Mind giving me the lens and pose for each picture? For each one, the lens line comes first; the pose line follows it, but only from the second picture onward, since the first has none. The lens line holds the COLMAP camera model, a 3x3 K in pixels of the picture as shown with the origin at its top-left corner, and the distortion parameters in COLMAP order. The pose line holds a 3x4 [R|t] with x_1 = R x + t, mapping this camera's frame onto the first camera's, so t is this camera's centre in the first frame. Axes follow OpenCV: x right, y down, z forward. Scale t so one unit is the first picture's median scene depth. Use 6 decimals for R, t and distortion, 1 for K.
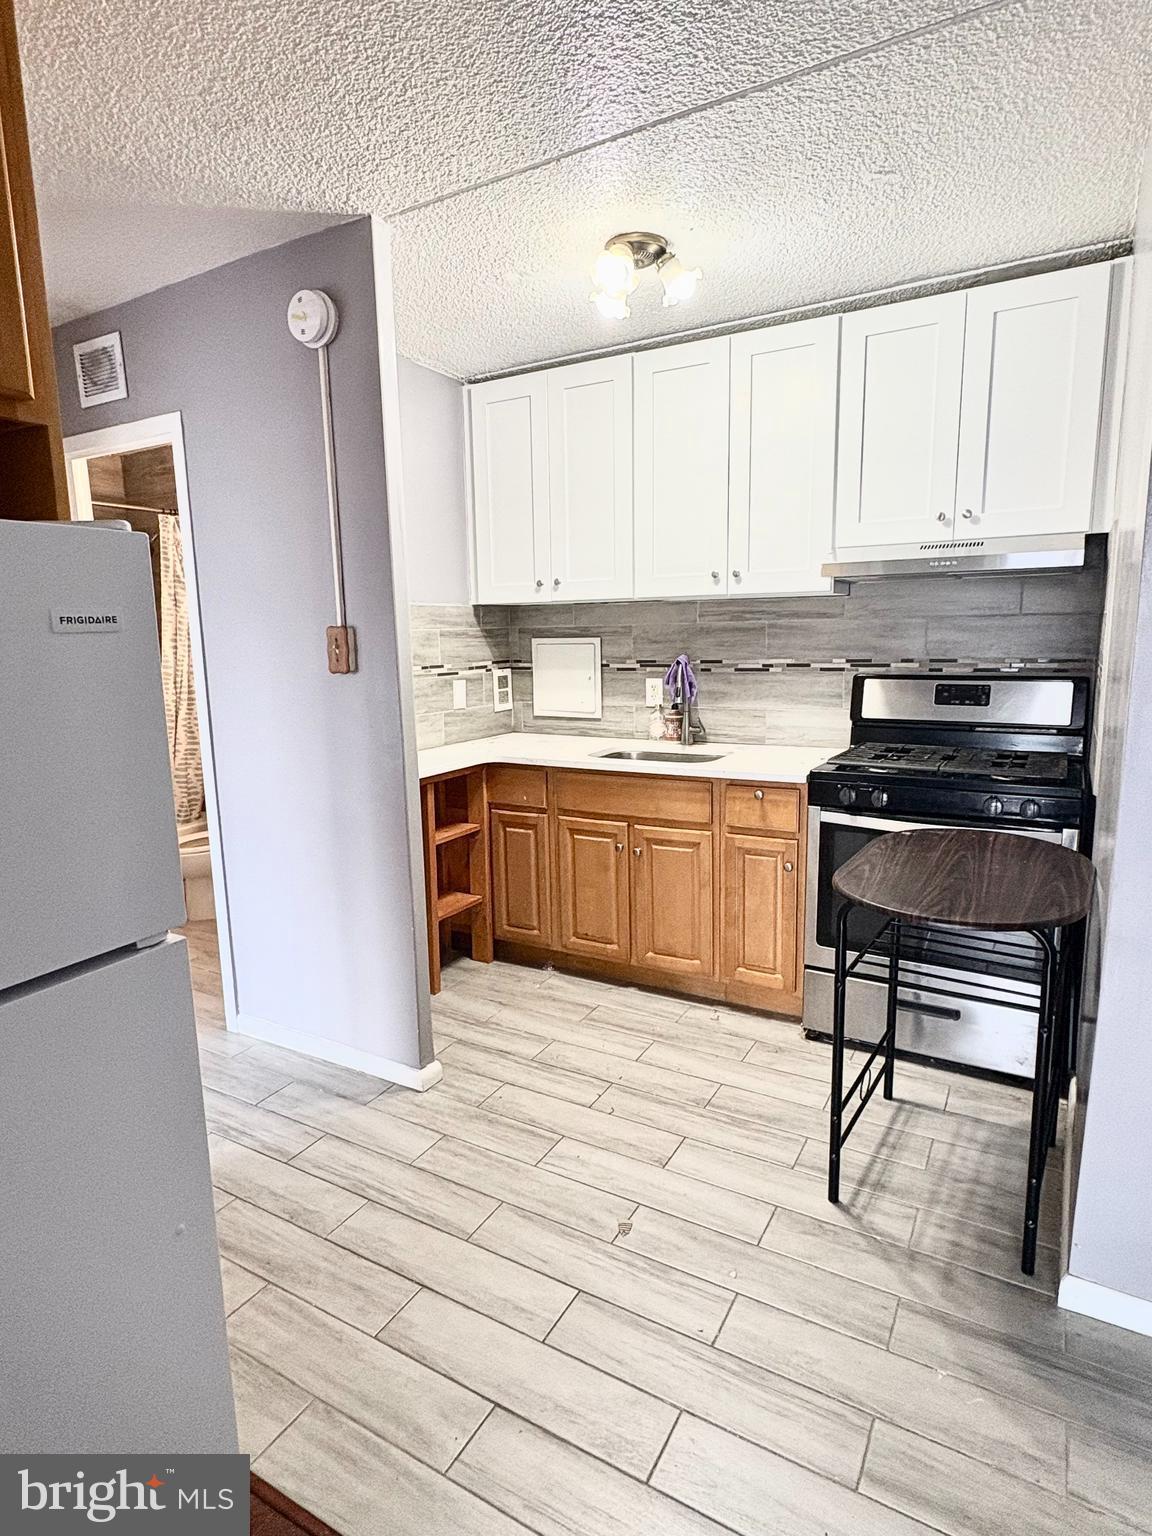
lens RADIAL K [[842.1, 0, 577.6], [0, 842.1, 770.1], [0, 0, 1]] dist [-0.008151, -0.002119]
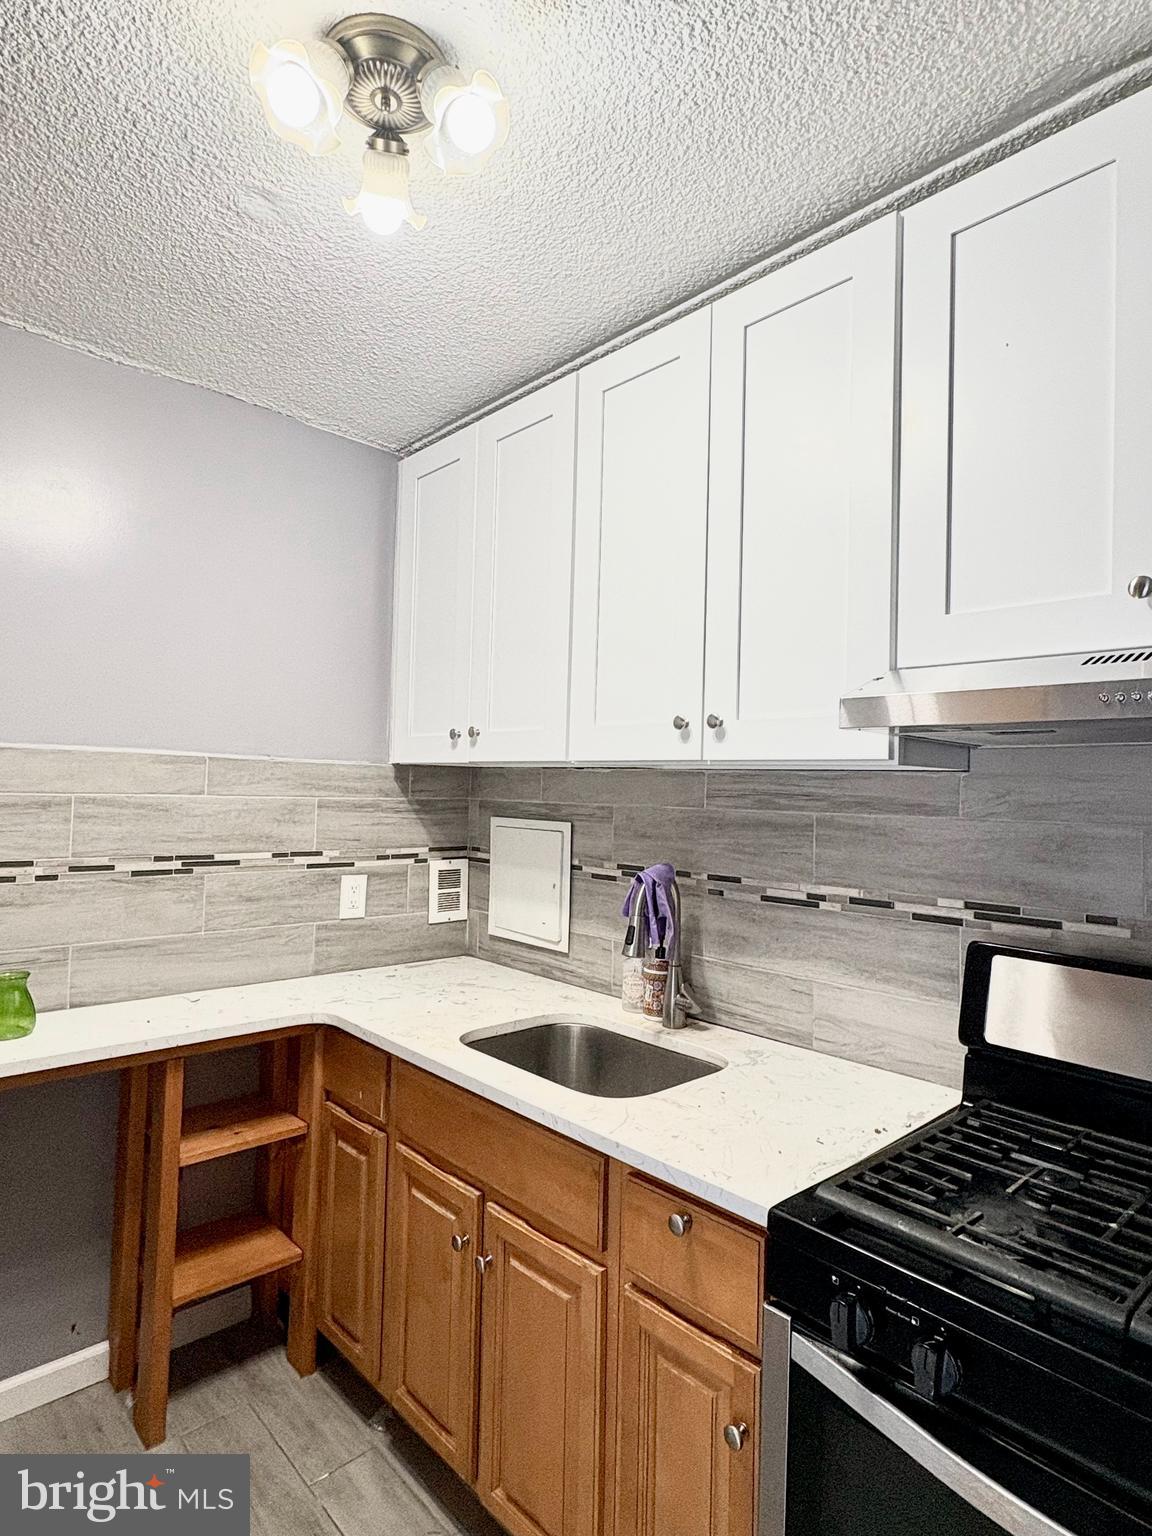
lens RADIAL K [[842.1, 0, 571.9], [0, 842.1, 760.6], [0, 0, 1]] dist [-0.008151, -0.002119]
pose [[0.954072, 0.034912, -0.297536, 0.225609], [-0.093507, 0.978270, -0.185049, -0.092658], [0.284610, 0.204372, 0.936605, 0.433265]]
